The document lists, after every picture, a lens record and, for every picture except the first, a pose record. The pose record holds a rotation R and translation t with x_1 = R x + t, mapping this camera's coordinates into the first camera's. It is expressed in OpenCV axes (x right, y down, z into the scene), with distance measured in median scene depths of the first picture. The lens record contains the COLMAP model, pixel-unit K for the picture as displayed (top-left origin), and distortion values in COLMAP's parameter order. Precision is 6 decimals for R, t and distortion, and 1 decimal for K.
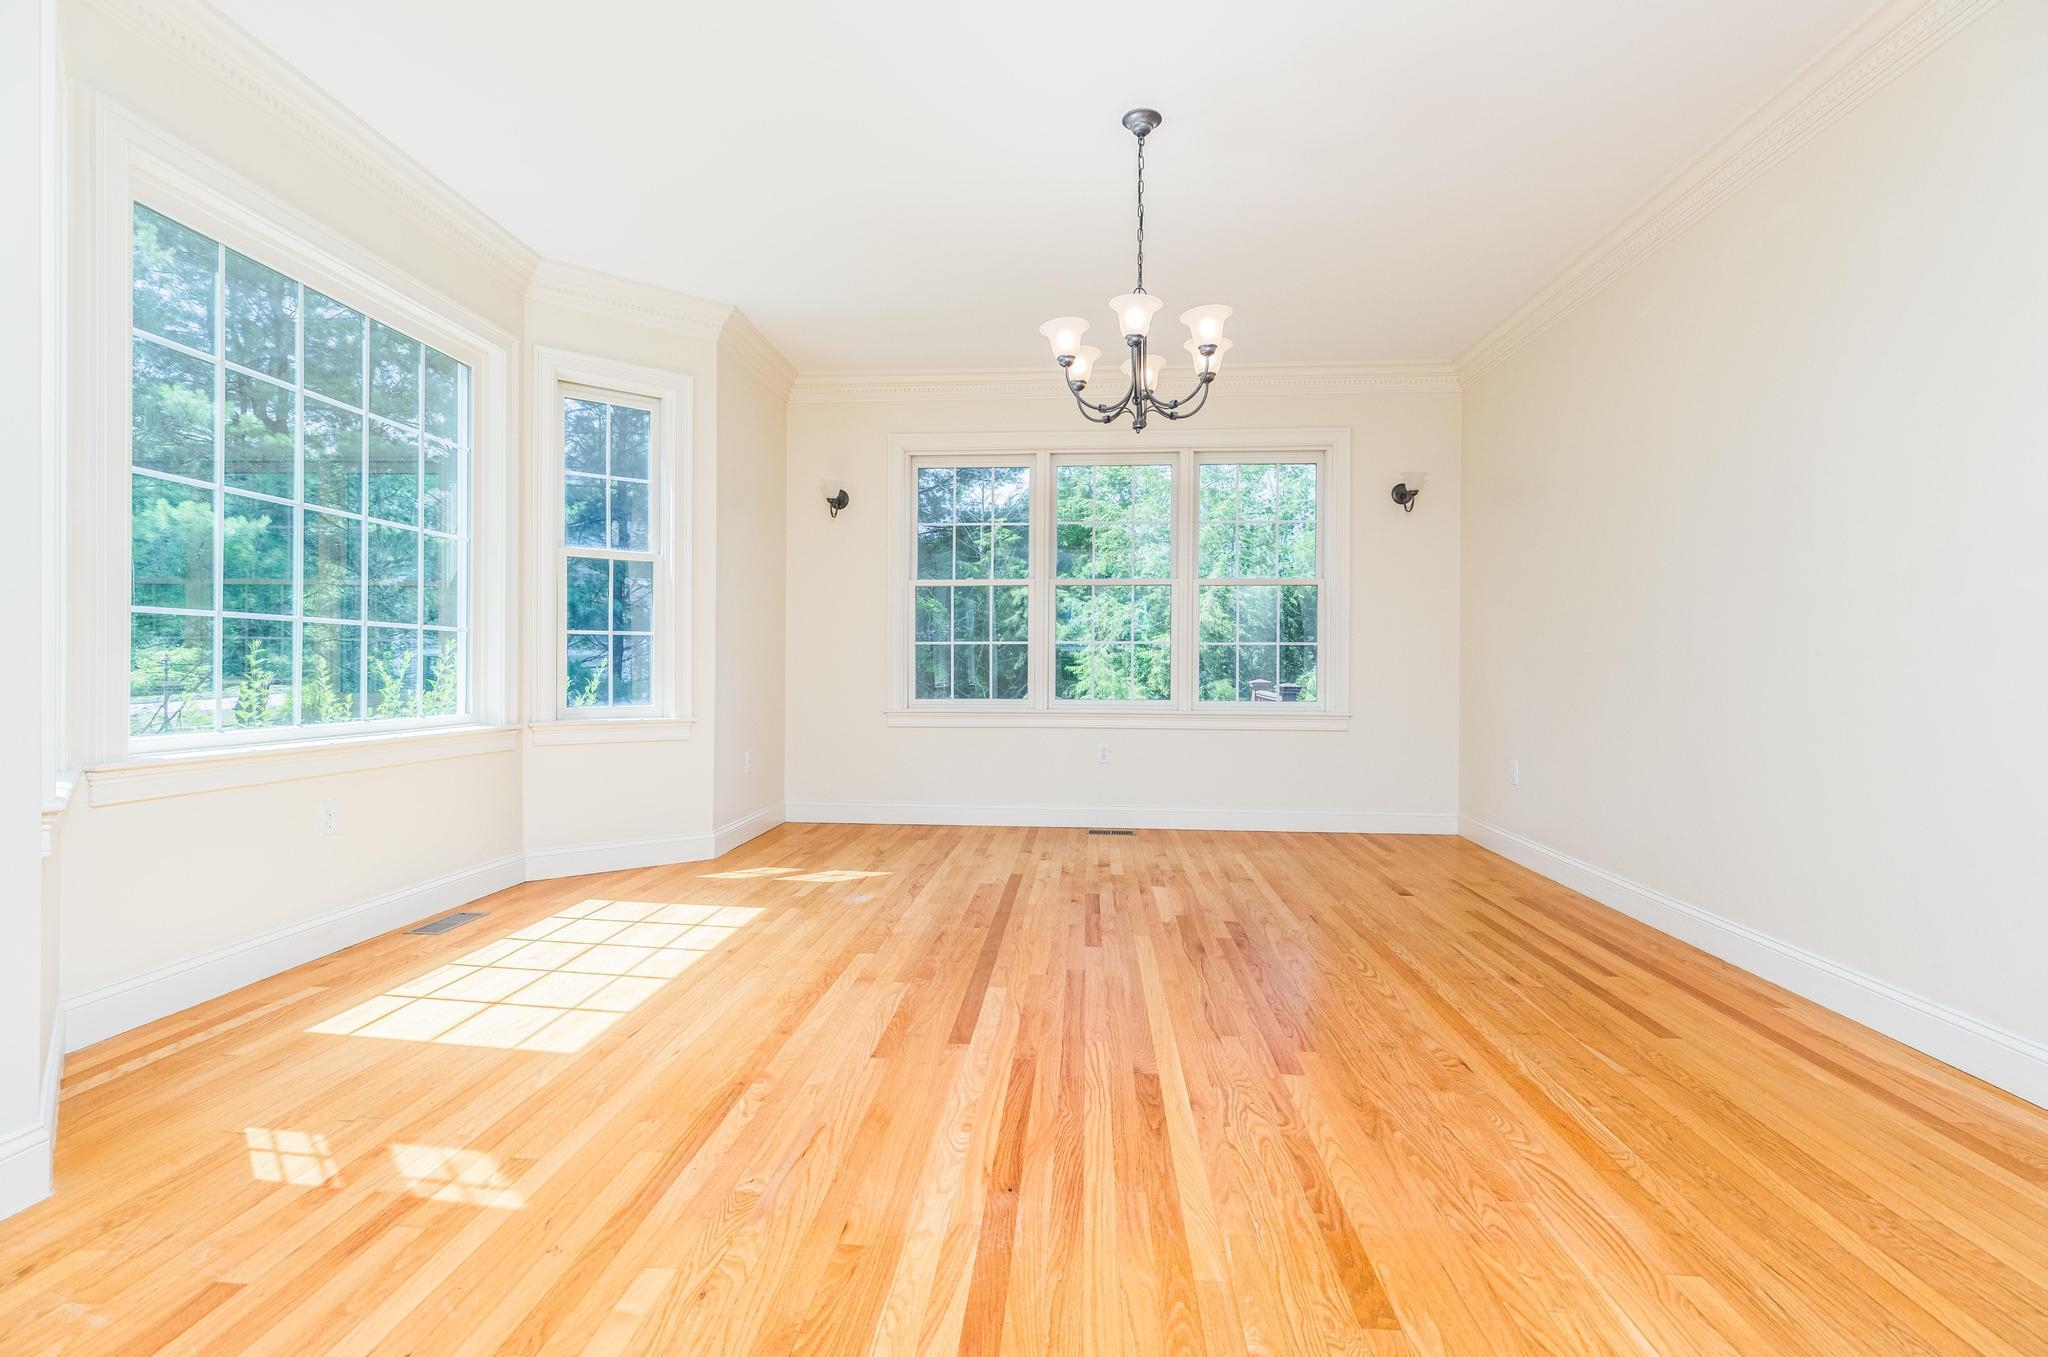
lens RADIAL K [[929.1, 0, 1024.0], [0, 929.1, 678.5], [0, 0, 1]] dist [0.001405, 0.000208]
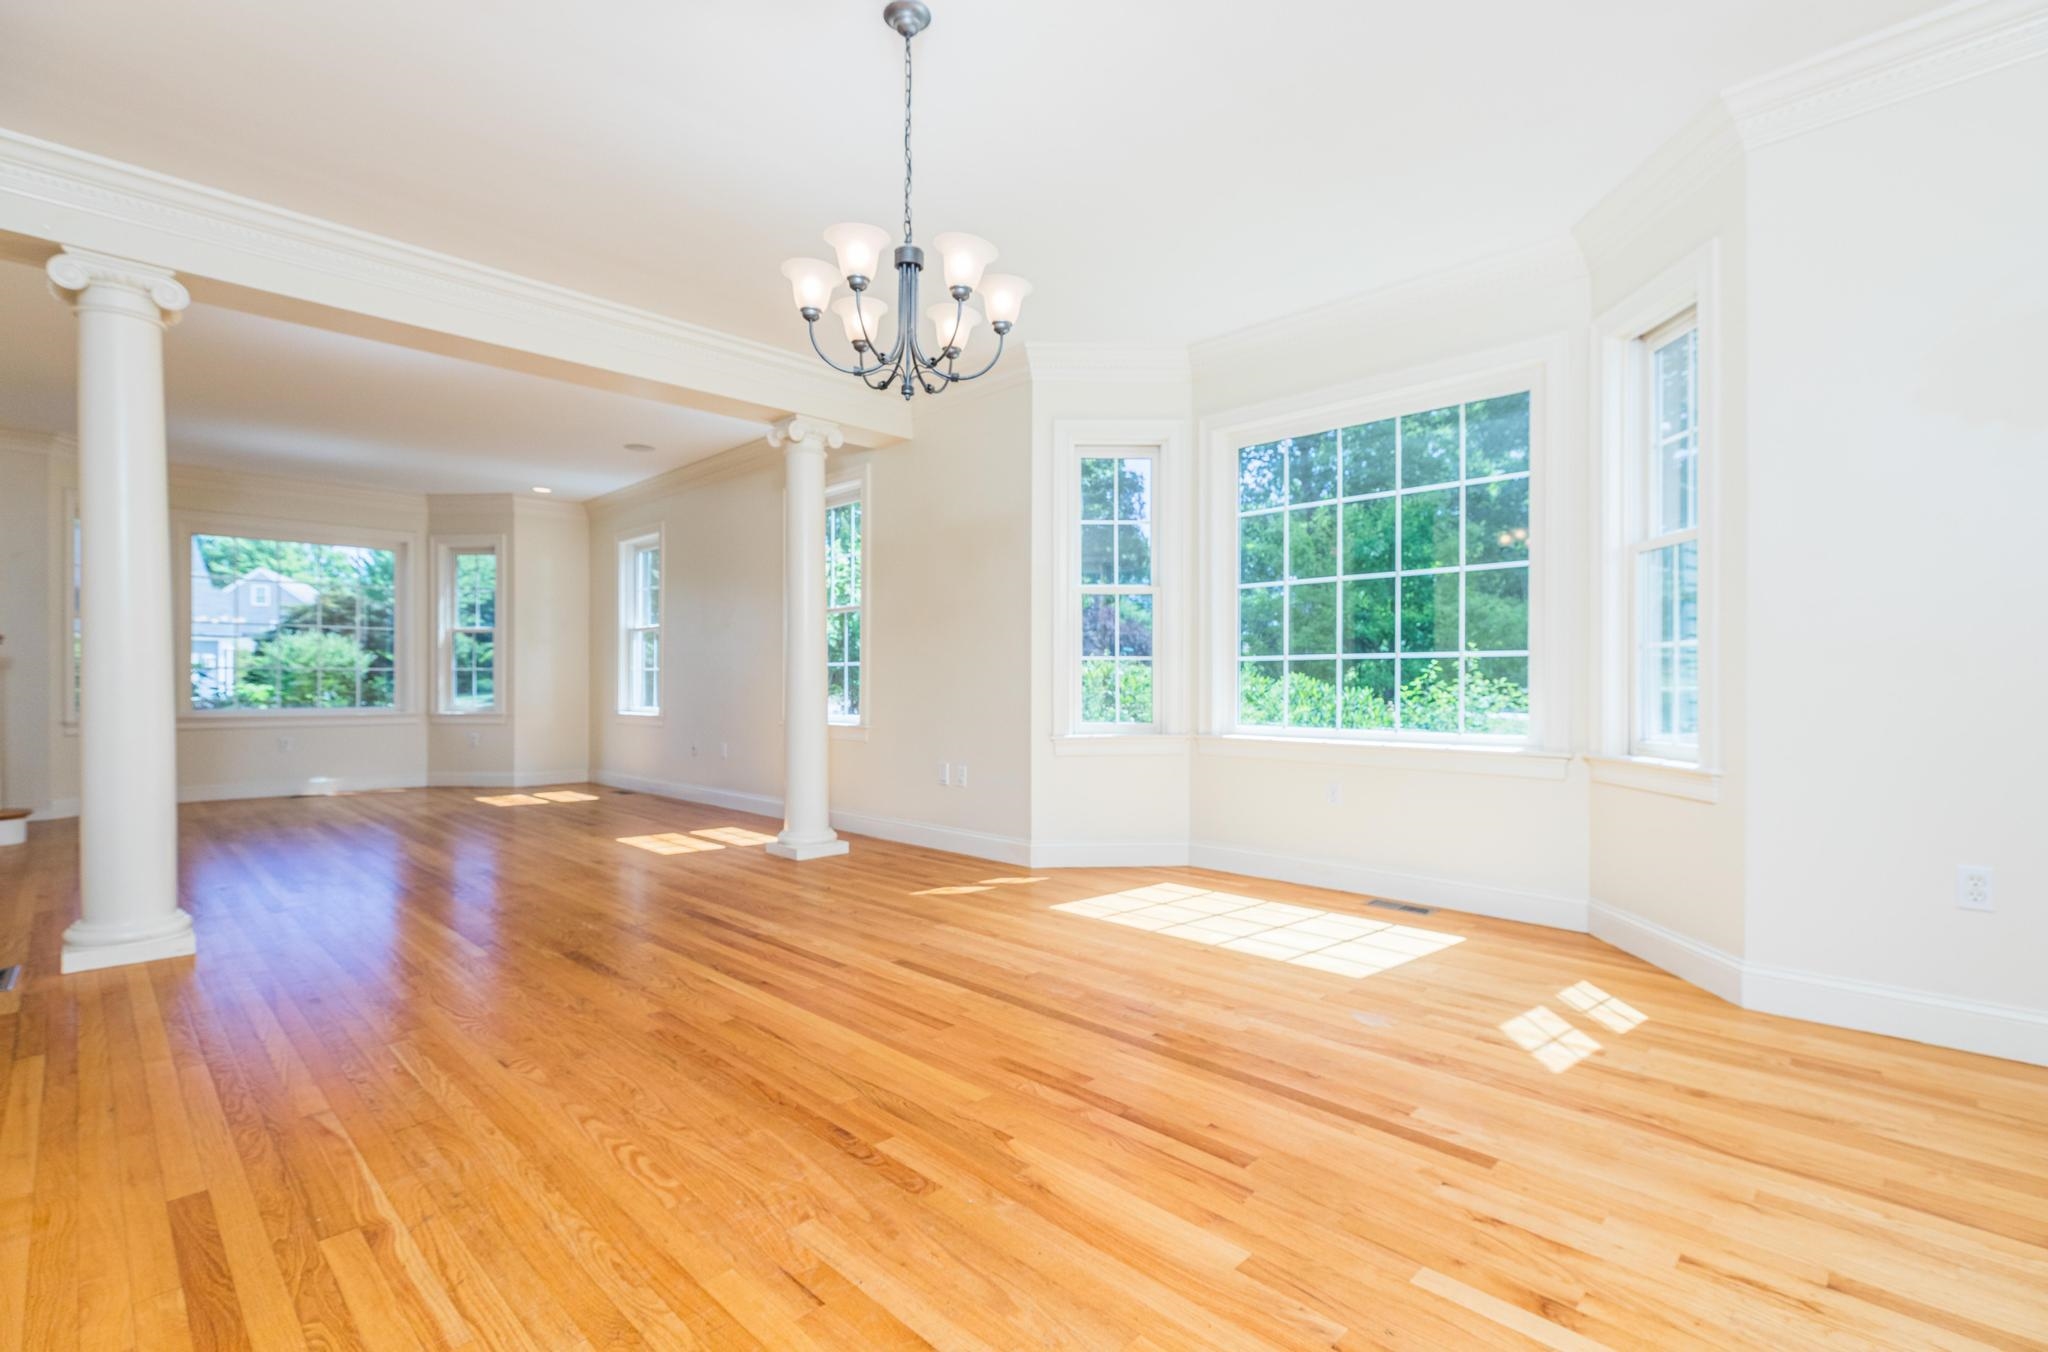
lens RADIAL K [[929.1, 0, 1024.0], [0, 929.1, 676.0], [0, 0, 1]] dist [0.001405, 0.000208]
pose [[-0.649171, -0.014053, -0.760513, 0.740308], [-0.012627, 0.999891, -0.007699, -0.017969], [0.760538, 0.004605, -0.649277, 1.751656]]
